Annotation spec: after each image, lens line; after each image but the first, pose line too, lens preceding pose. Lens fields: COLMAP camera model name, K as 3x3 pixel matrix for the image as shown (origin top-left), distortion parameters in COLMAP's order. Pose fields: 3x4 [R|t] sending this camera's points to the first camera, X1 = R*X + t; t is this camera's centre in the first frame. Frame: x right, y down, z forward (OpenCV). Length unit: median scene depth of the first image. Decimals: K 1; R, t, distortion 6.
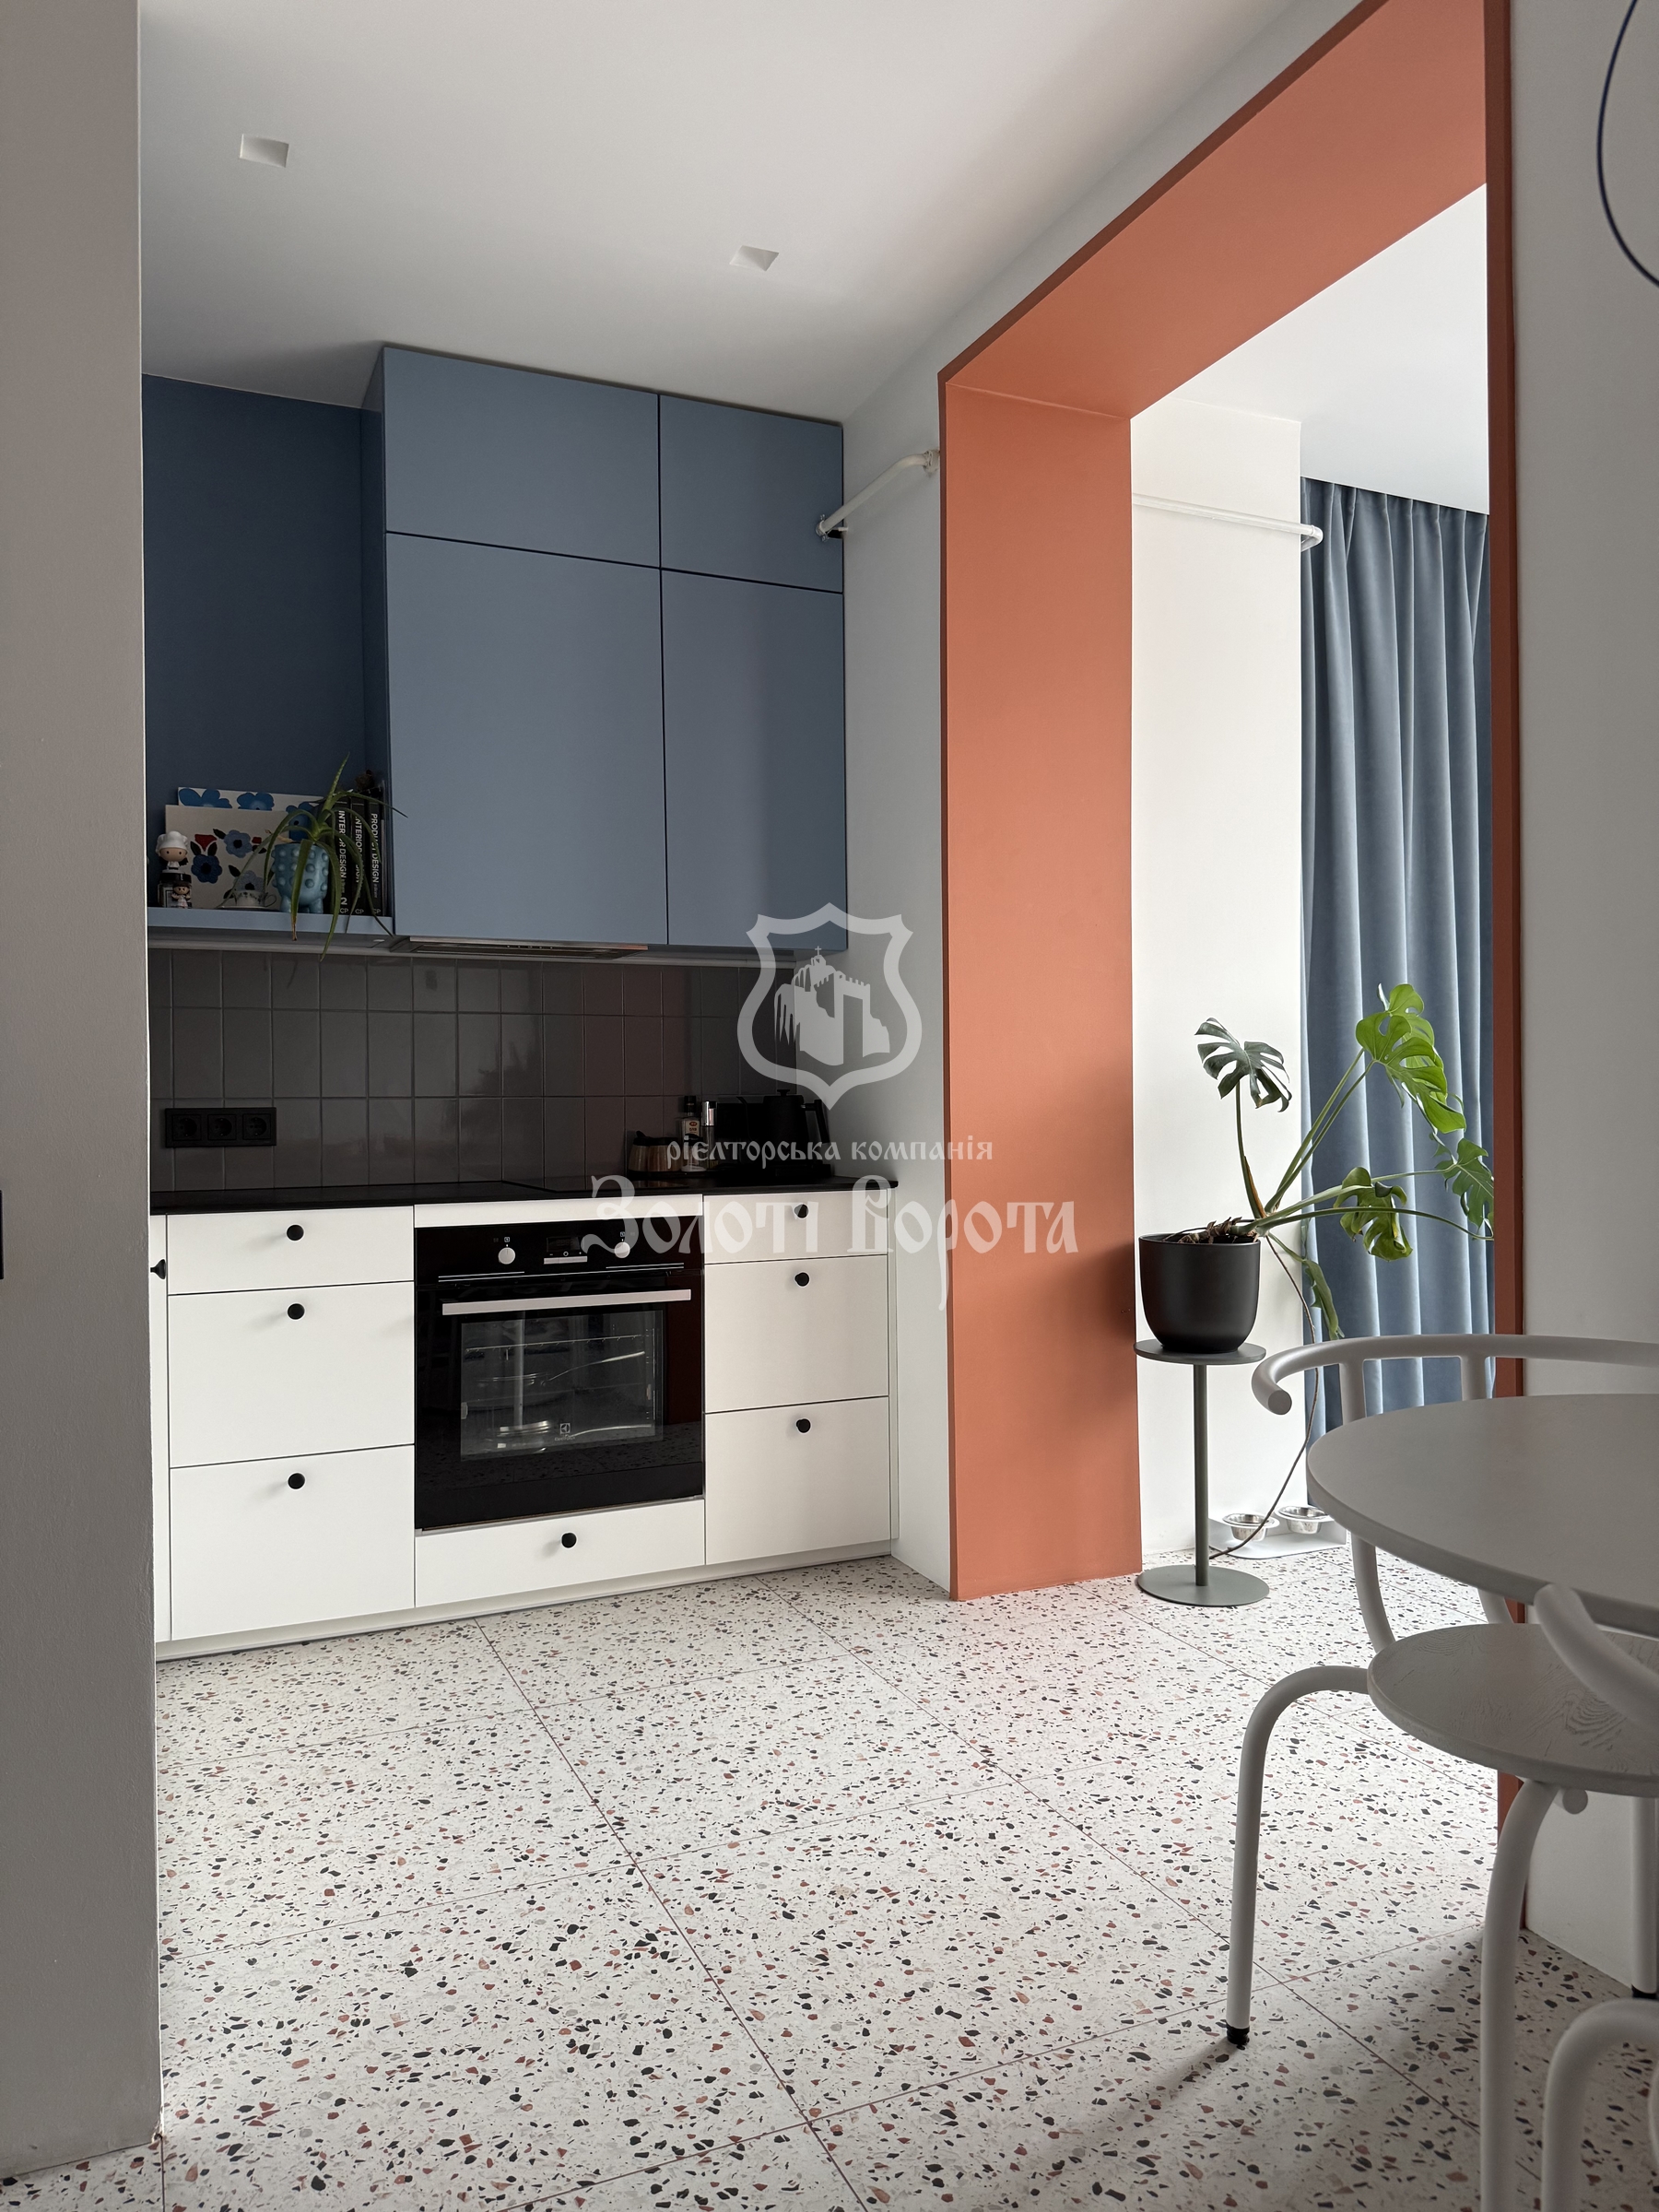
lens RADIAL K [[1626.8, 0, 848.3], [0, 1626.8, 1106.3], [0, 0, 1]] dist [0.025453, -0.018337]
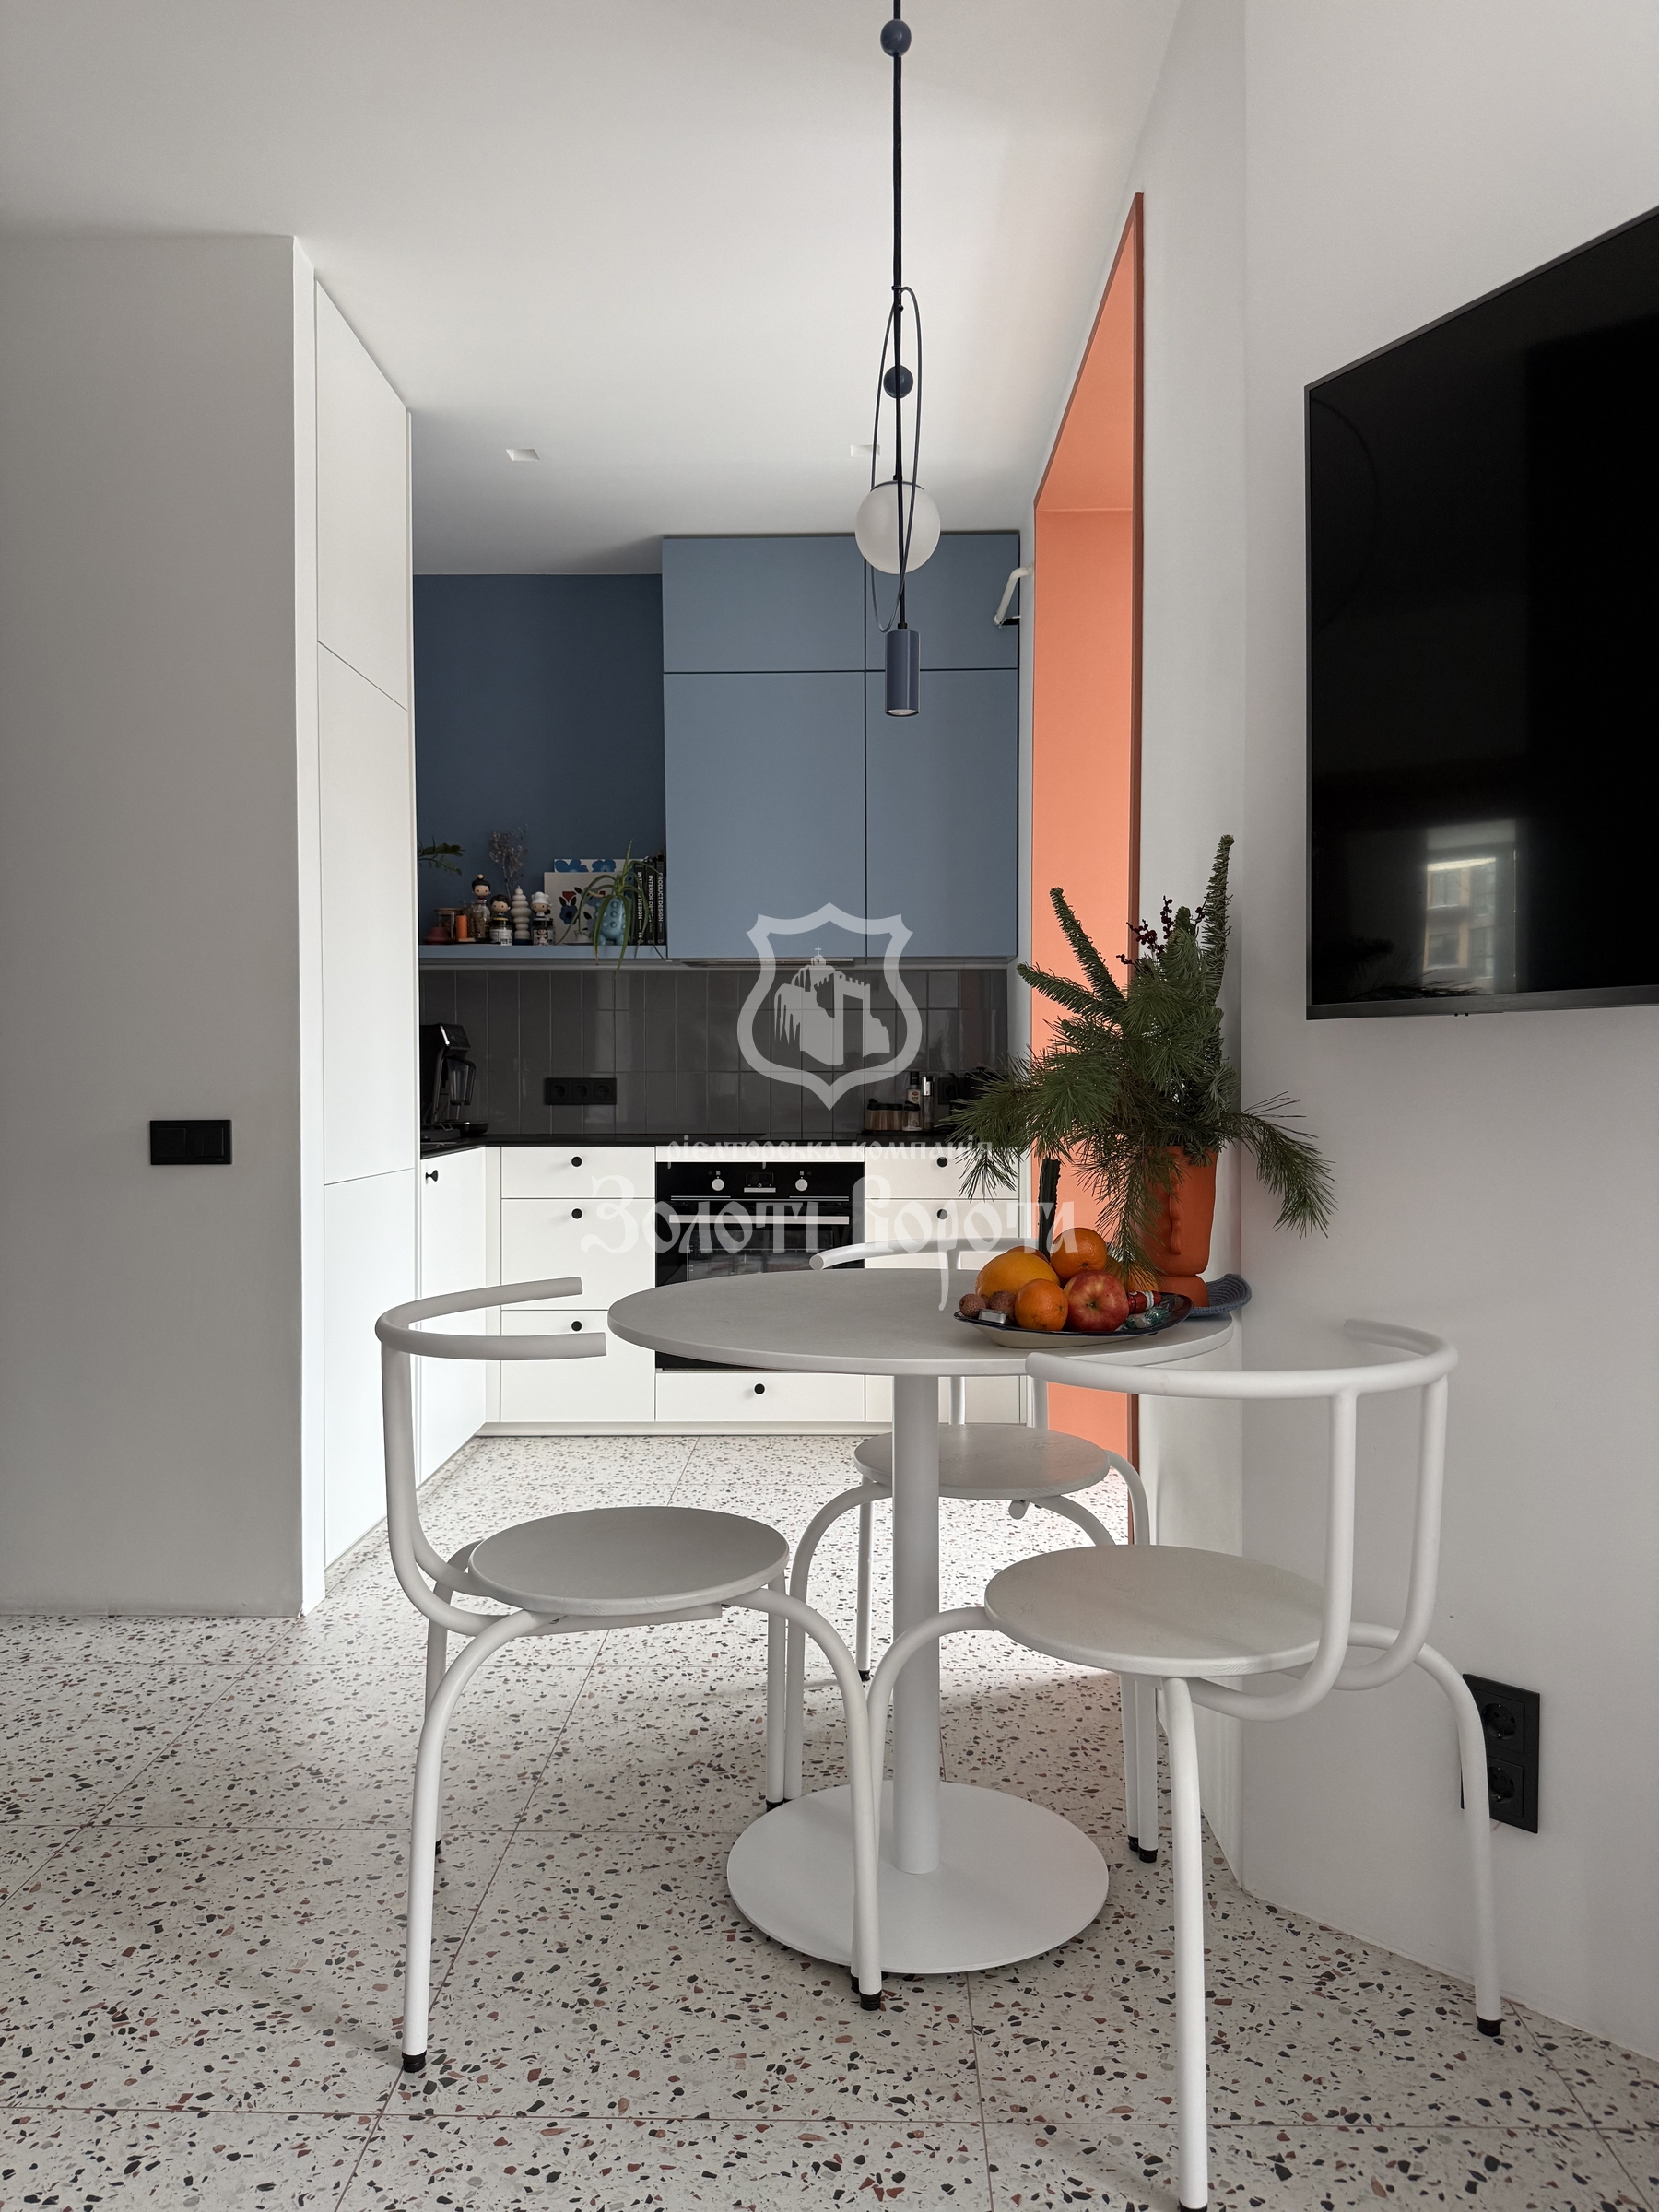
lens RADIAL K [[1626.8, 0, 833.3], [0, 1626.8, 1106.1], [0, 0, 1]] dist [0.025453, -0.018337]
pose [[0.899338, 0.016930, -0.436926, 0.459305], [-0.008215, 0.999728, 0.021829, -0.007565], [0.437177, -0.016042, 0.899233, -0.211284]]
